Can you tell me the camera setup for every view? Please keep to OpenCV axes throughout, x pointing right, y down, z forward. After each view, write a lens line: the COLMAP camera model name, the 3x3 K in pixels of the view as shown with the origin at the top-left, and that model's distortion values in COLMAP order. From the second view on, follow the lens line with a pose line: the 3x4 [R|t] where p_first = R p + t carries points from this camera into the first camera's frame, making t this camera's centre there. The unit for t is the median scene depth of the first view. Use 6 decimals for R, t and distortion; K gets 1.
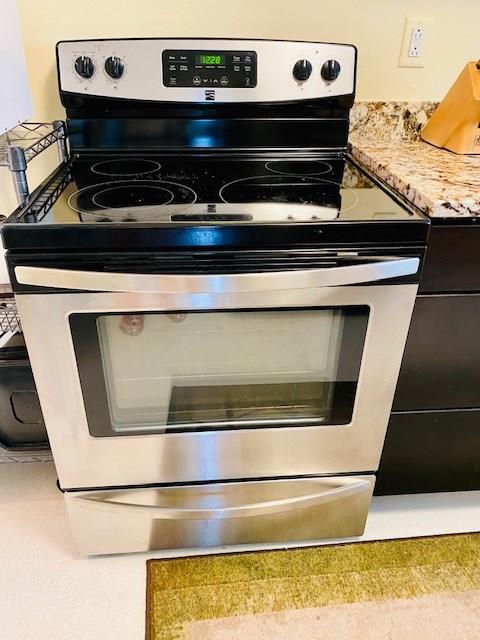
lens RADIAL K [[484.4, 0, 244.6], [0, 484.4, 308.1], [0, 0, 1]] dist [0.010943, -0.006856]
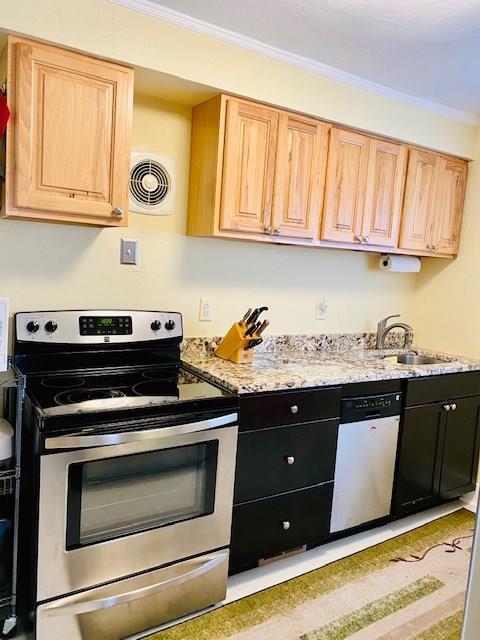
lens RADIAL K [[484.4, 0, 240.1], [0, 484.4, 319.5], [0, 0, 1]] dist [0.010943, -0.006856]
pose [[0.883525, -0.015322, 0.468133, -0.471671], [0.185441, 0.929238, -0.319576, 0.150873], [-0.430111, 0.369164, 0.823846, -0.698304]]
